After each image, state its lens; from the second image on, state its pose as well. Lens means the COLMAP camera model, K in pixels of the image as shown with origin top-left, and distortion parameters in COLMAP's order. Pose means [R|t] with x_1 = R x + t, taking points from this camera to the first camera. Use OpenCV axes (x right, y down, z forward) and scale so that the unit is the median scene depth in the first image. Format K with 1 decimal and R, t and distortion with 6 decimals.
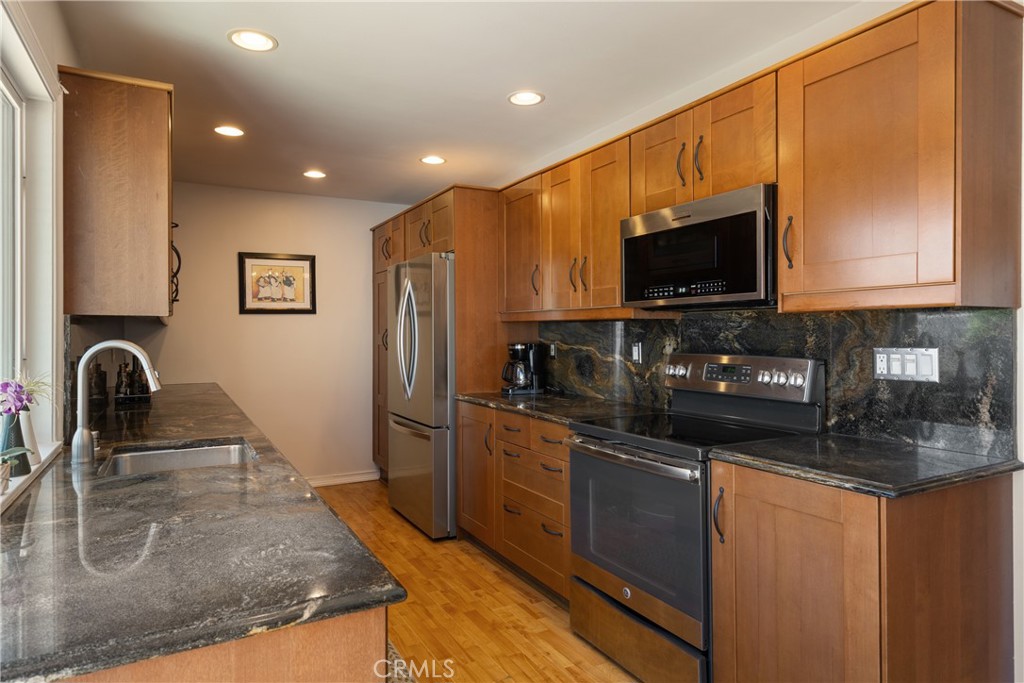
lens RADIAL K [[613.1, 0, 509.3], [0, 613.1, 336.3], [0, 0, 1]] dist [0.004271, 0.000482]
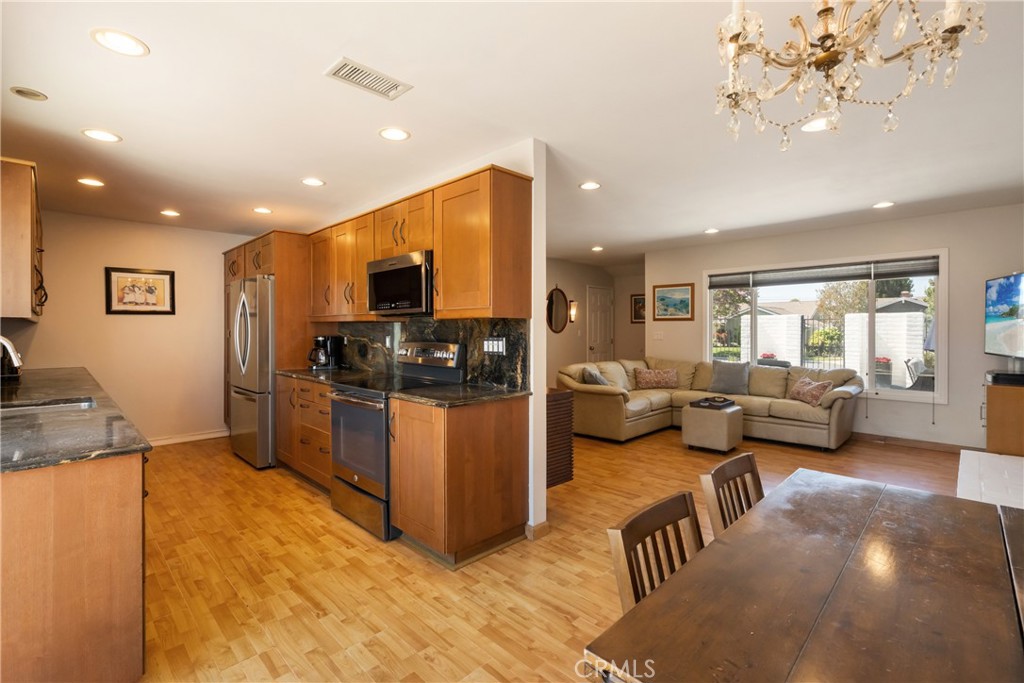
lens RADIAL K [[462.9, 0, 510.4], [0, 462.9, 332.5], [0, 0, 1]] dist [-0.003227, -0.000045]
pose [[0.961558, 0.001334, 0.274598, 0.195451], [-0.001738, 0.999998, 0.001228, -0.000067], [-0.274595, -0.001658, 0.961558, -0.301939]]
